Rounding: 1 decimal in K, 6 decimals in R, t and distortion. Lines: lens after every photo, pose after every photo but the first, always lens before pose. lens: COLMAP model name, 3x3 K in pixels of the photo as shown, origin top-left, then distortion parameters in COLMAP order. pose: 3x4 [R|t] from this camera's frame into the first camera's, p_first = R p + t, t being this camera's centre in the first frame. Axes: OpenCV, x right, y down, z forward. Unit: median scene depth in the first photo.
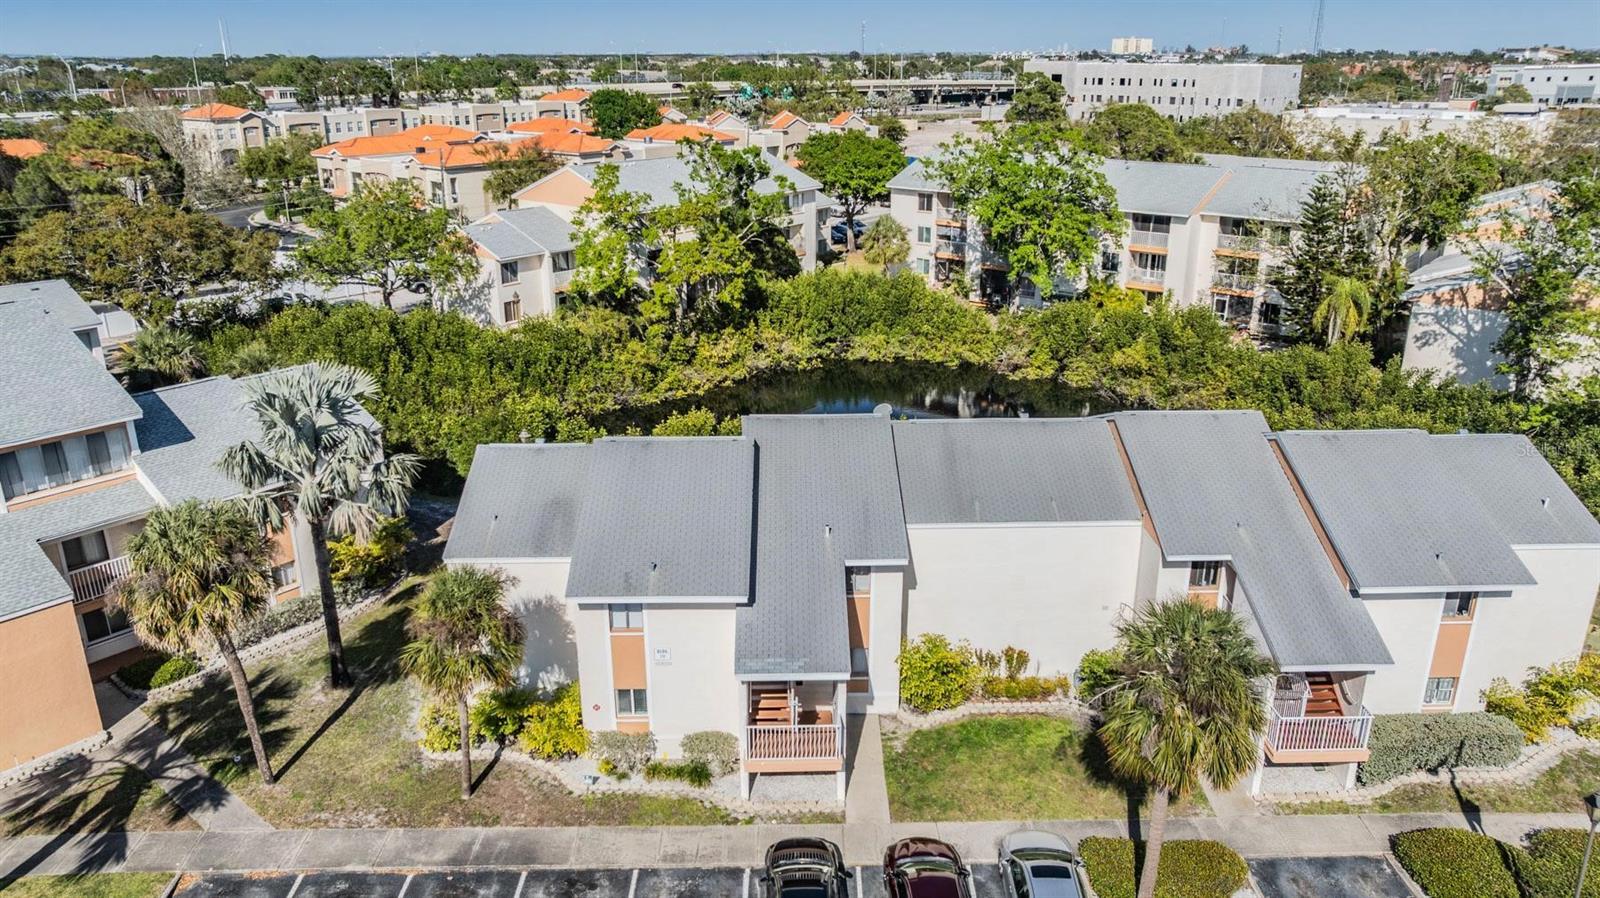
lens RADIAL K [[1126.9, 0, 816.9], [0, 1126.9, 430.1], [0, 0, 1]] dist [-0.022140, 0.002428]
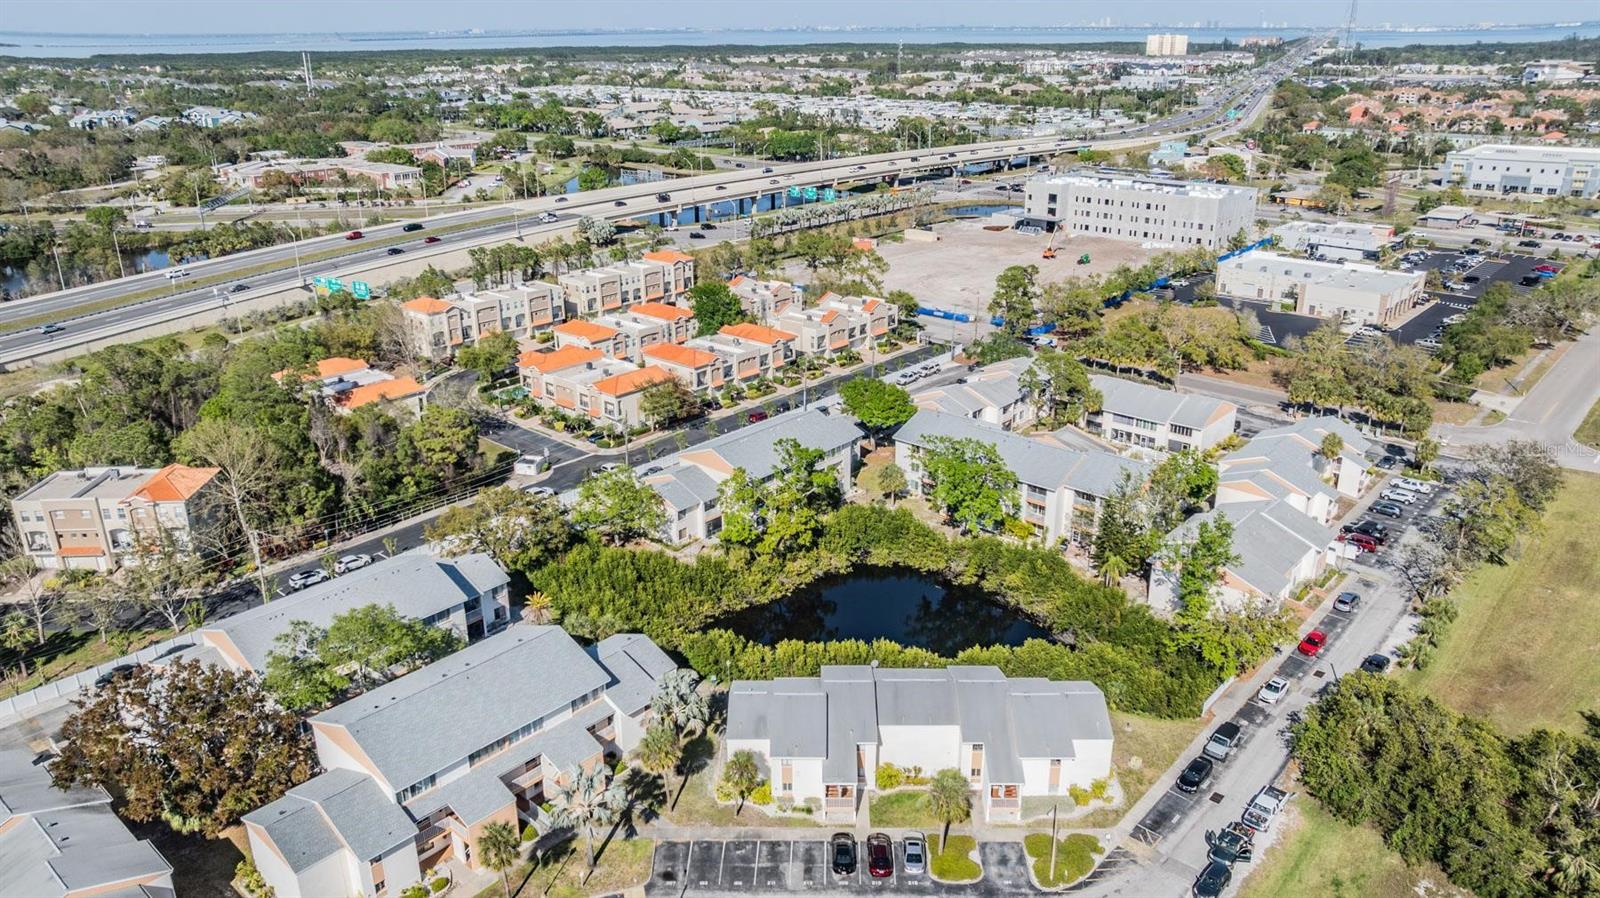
lens RADIAL K [[1117.0, 0, 800.0], [0, 1117.0, 449.0], [0, 0, 1]] dist [-0.016234, -0.003365]
pose [[0.998769, 0.003607, -0.049475, 0.008628], [-0.001657, 0.999222, 0.039407, -0.372110], [0.049579, -0.039277, 0.997998, -0.931288]]
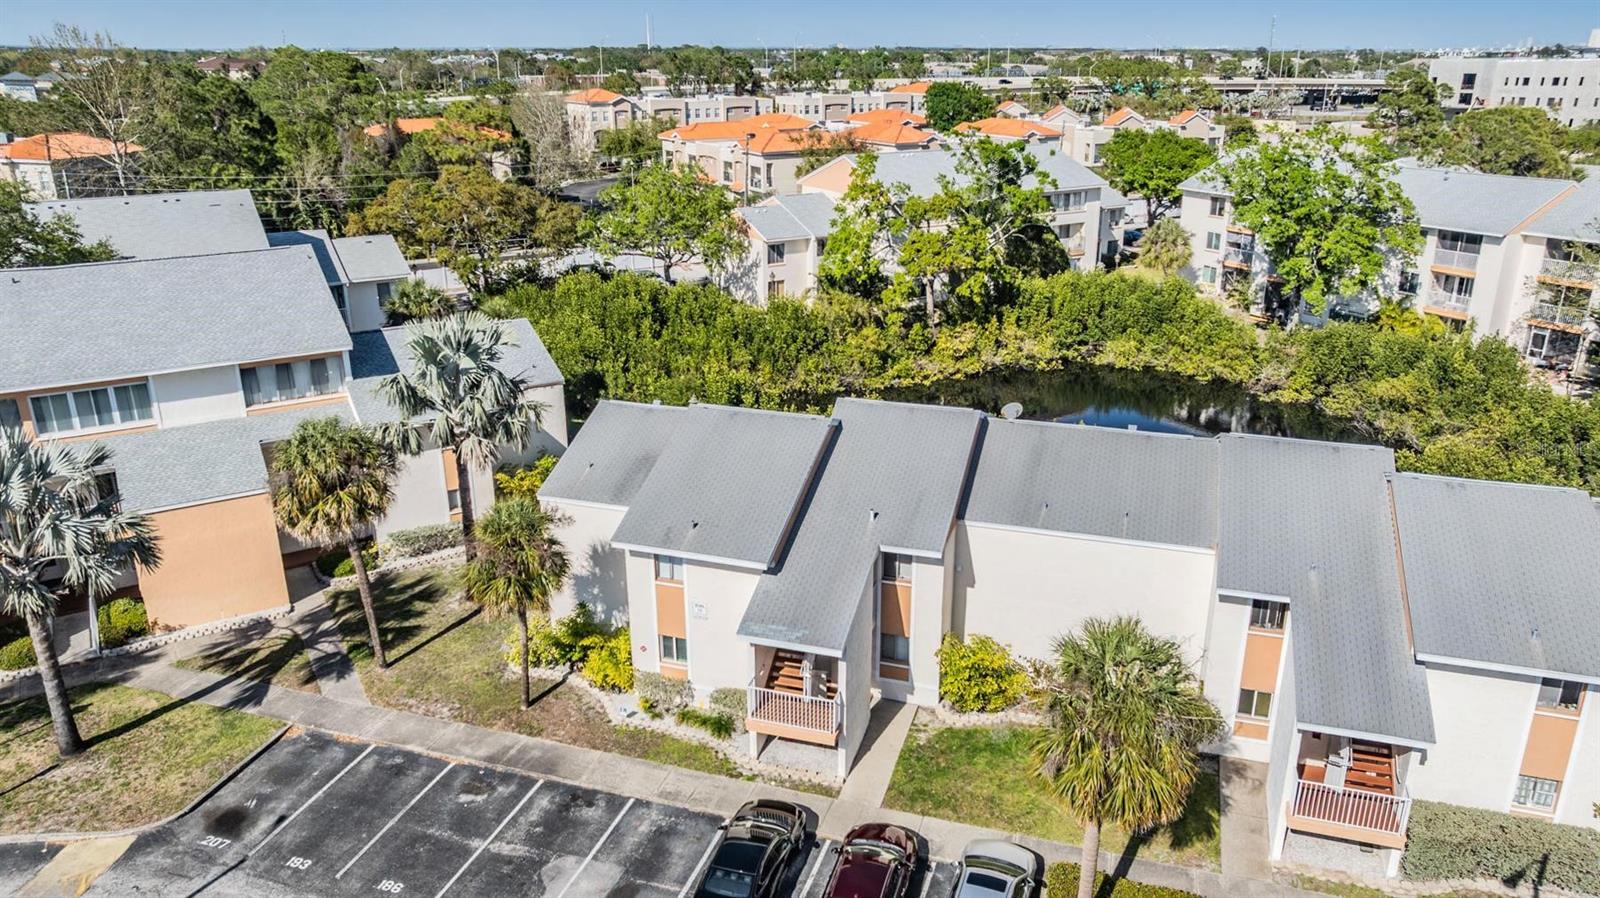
lens RADIAL K [[1137.2, 0, 824.5], [0, 1137.2, 426.5], [0, 0, 1]] dist [-0.020126, -0.002420]
pose [[0.946934, 0.104642, -0.303918, 0.128284], [-0.104807, 0.994367, 0.015817, -0.000819], [0.303861, 0.016875, 0.952567, 0.003253]]
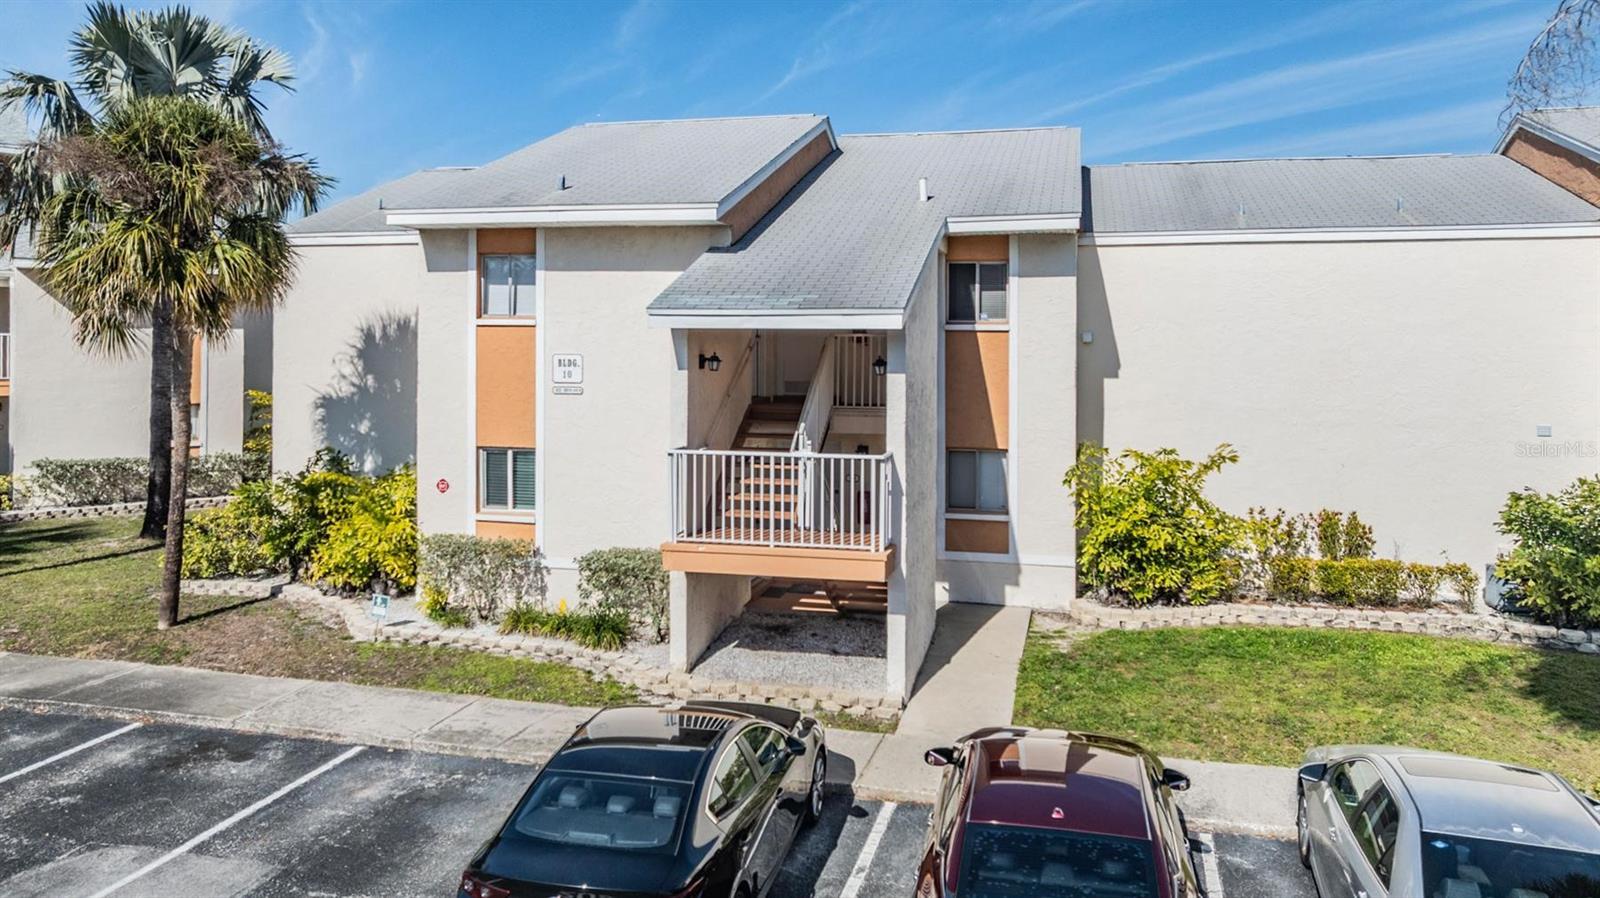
lens RADIAL K [[1155.7, 0, 810.9], [0, 1155.7, 348.1], [0, 0, 1]] dist [-0.013449, -0.003589]
pose [[0.965533, 0.007297, -0.260178, 0.045300], [-0.090498, 0.946651, -0.309294, 0.153206], [0.244040, 0.322179, 0.914683, 0.250647]]
